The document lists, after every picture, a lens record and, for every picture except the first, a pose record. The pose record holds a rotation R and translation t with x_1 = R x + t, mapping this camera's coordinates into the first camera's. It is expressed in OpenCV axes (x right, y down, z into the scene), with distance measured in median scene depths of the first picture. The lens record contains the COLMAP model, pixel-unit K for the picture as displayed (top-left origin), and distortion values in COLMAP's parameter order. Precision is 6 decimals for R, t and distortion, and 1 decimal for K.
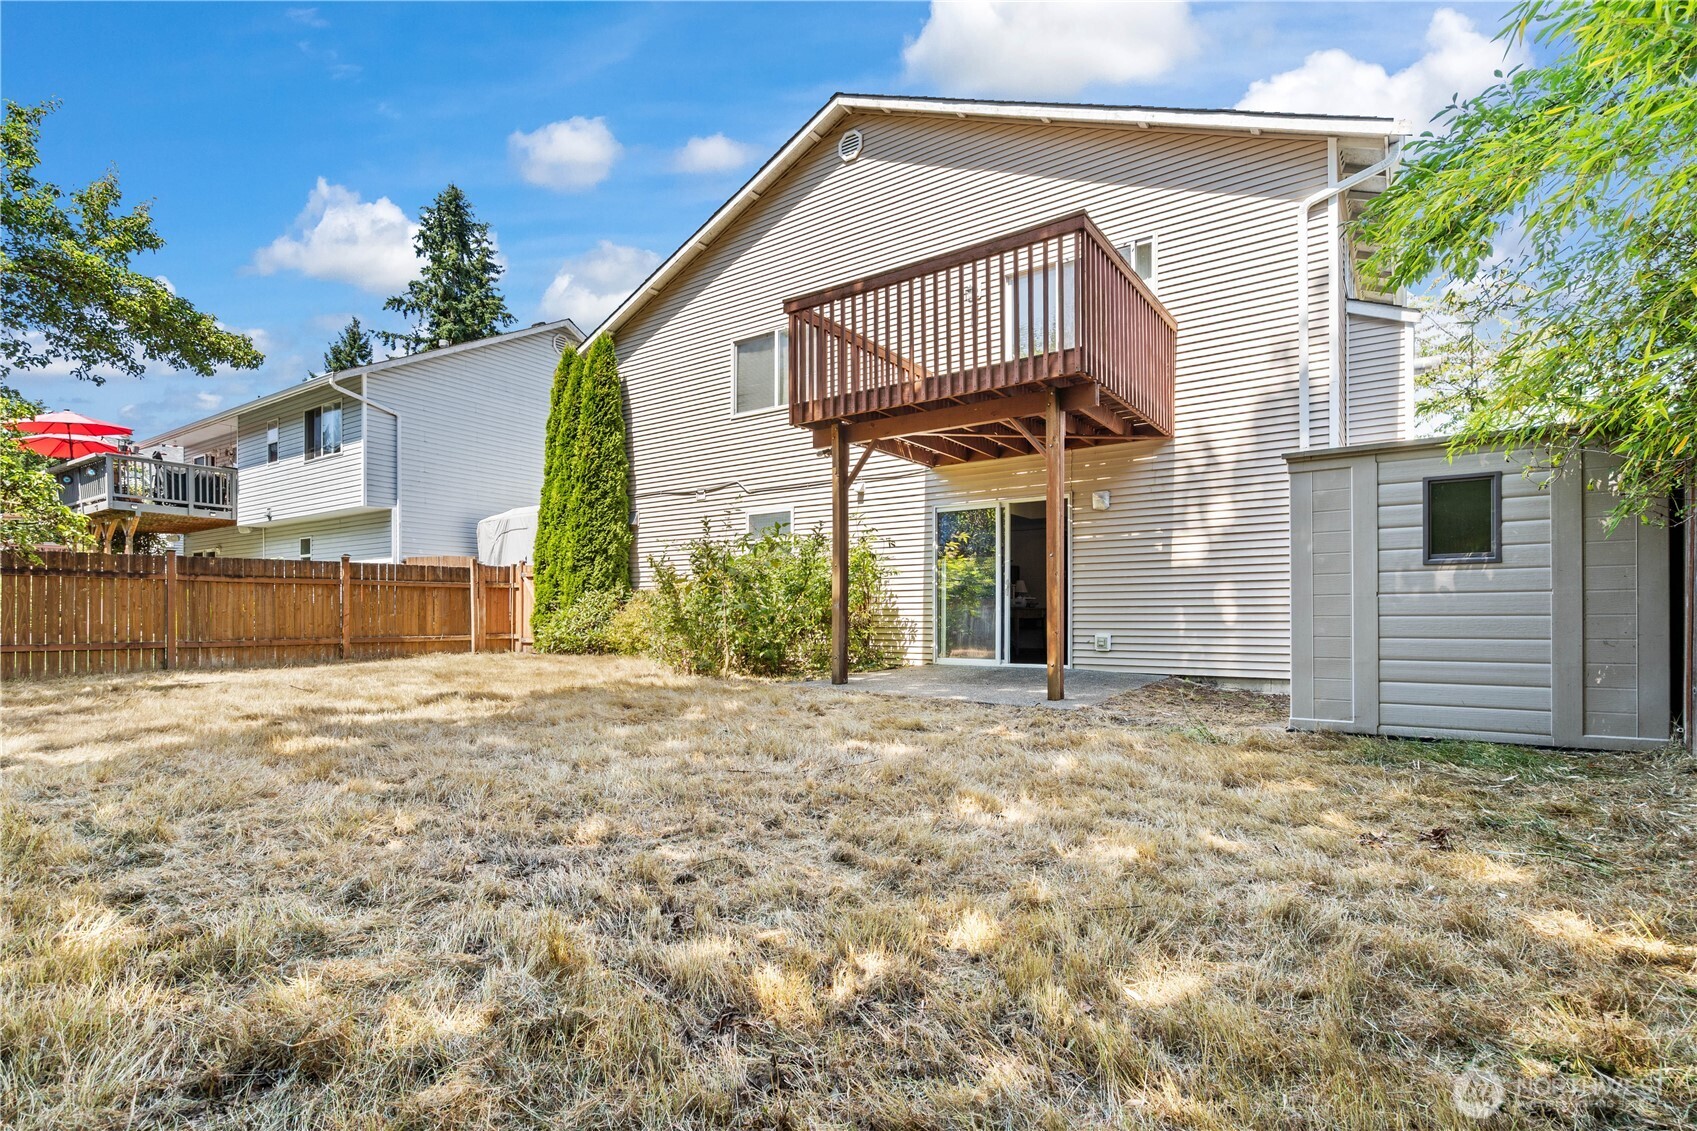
lens RADIAL K [[771.8, 0, 832.8], [0, 771.8, 620.7], [0, 0, 1]] dist [-0.005520, 0.000800]
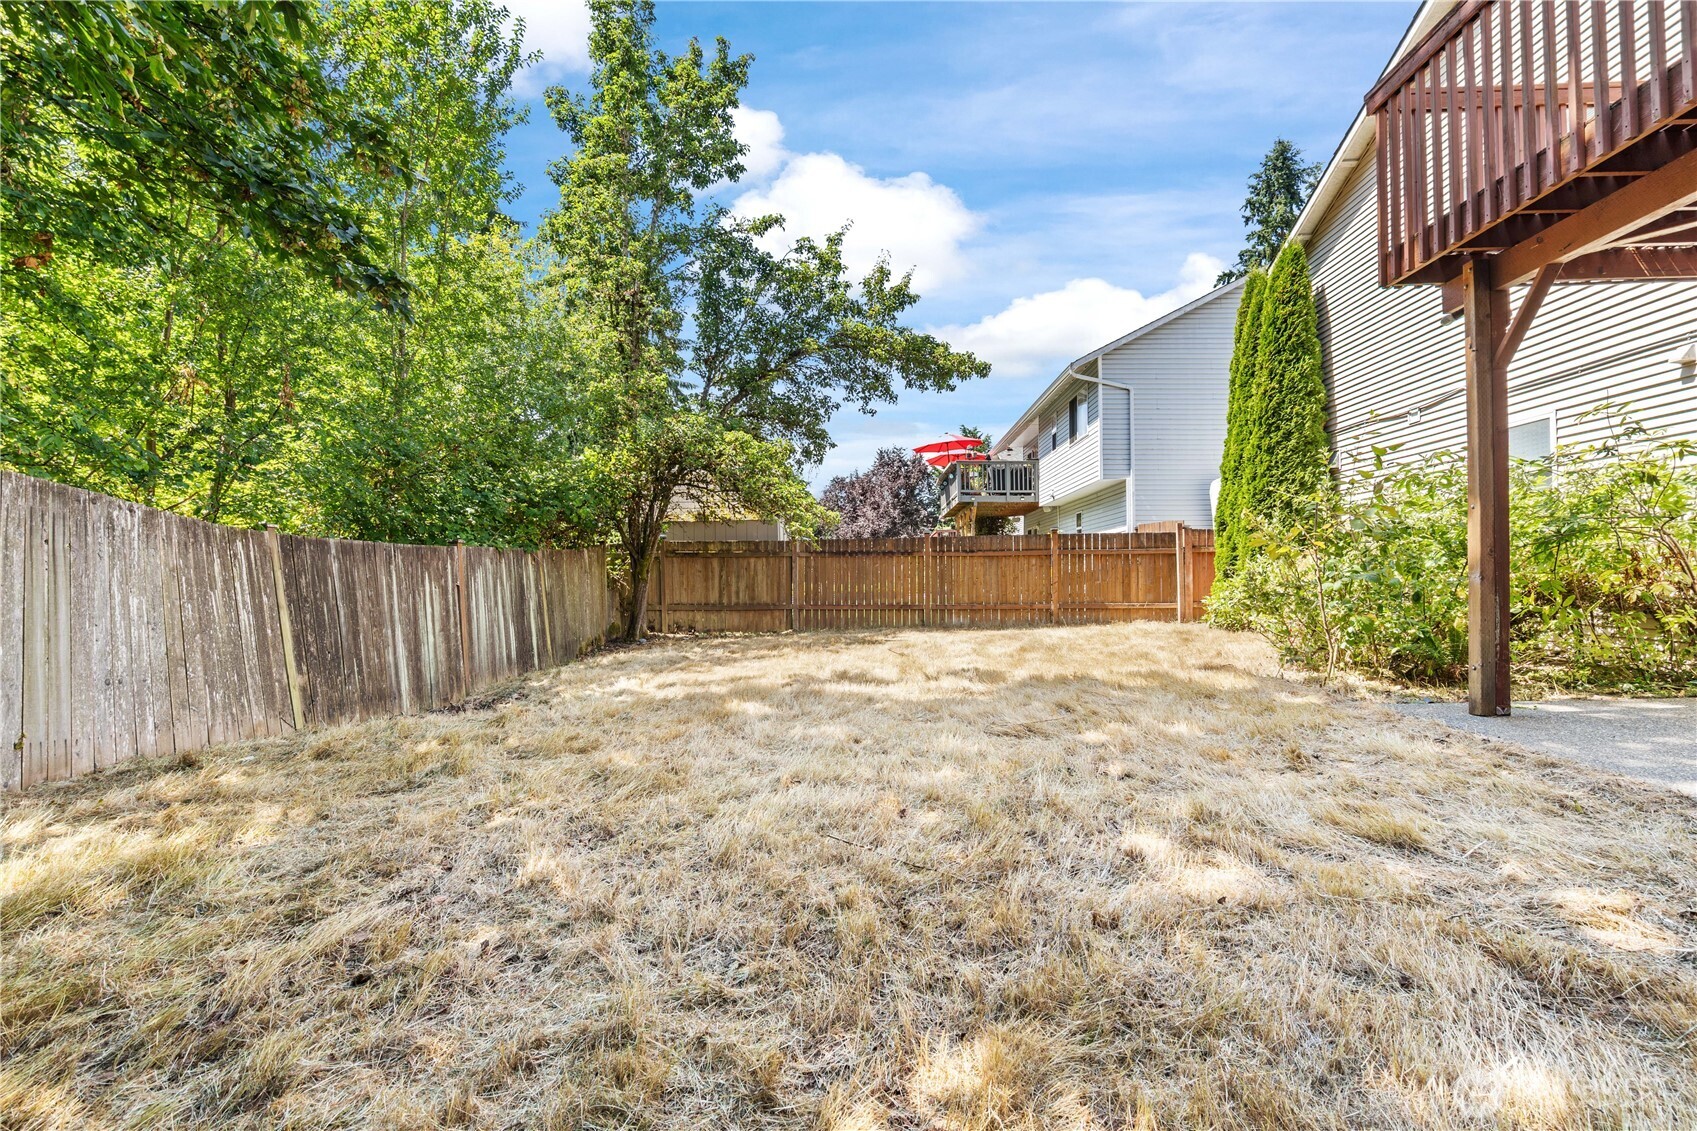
lens RADIAL K [[771.8, 0, 853.7], [0, 771.8, 561.9], [0, 0, 1]] dist [-0.005520, 0.000800]
pose [[0.560274, -0.022332, -0.828006, 0.117059], [-0.000187, 0.999633, -0.027087, -0.007837], [0.828307, 0.015331, 0.560064, 0.162209]]
